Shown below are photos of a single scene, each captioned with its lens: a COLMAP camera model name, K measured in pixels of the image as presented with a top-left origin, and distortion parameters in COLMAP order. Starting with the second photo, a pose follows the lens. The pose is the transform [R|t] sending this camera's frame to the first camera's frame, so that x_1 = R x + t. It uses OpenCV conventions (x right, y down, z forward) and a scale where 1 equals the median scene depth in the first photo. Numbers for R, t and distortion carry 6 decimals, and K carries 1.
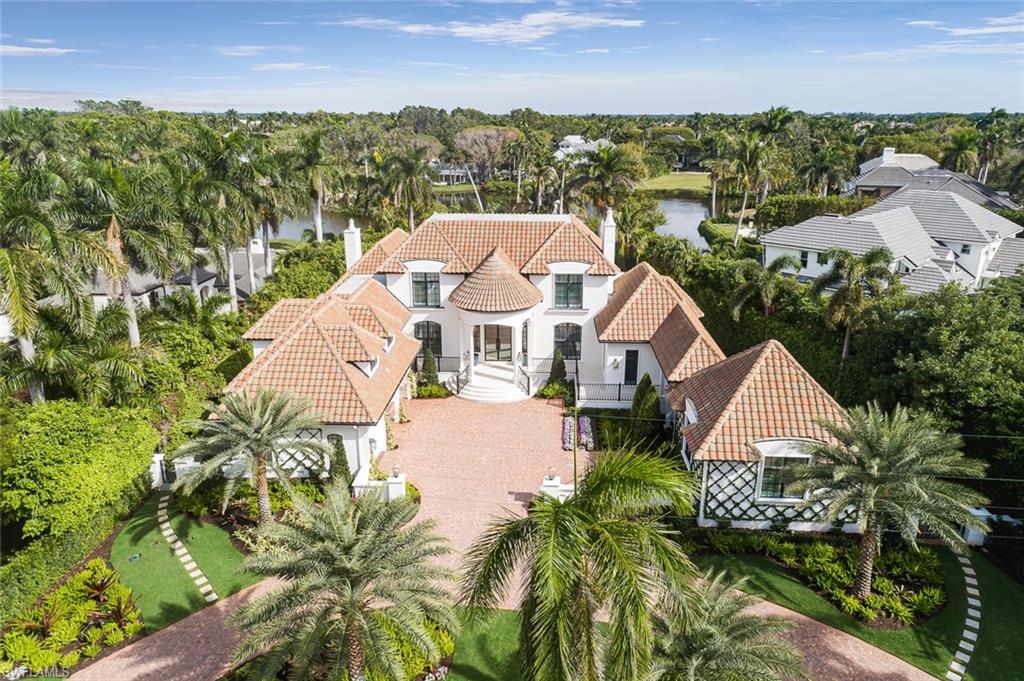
lens RADIAL K [[711.2, 0, 512.0], [0, 711.2, 340.5], [0, 0, 1]] dist [0.034160, 0.003406]
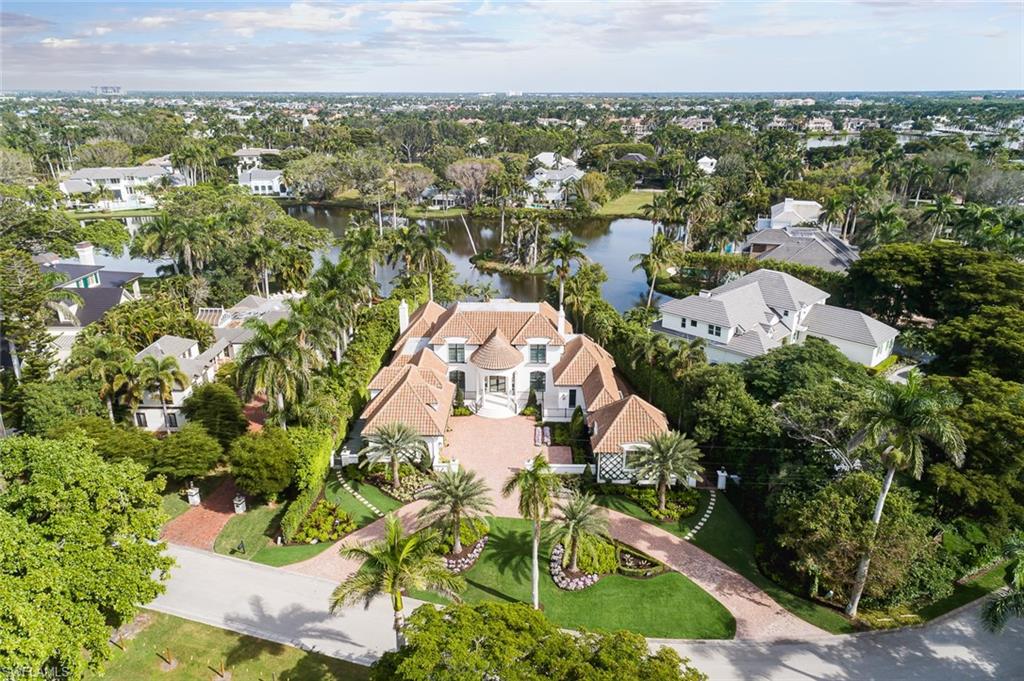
lens RADIAL K [[711.2, 0, 512.0], [0, 711.2, 340.5], [0, 0, 1]] dist [0.034160, 0.003406]
pose [[0.999474, -0.005312, 0.032002, -0.044259], [0.004197, 0.999385, 0.034813, -0.176130], [-0.032168, -0.034660, 0.998881, -0.810084]]
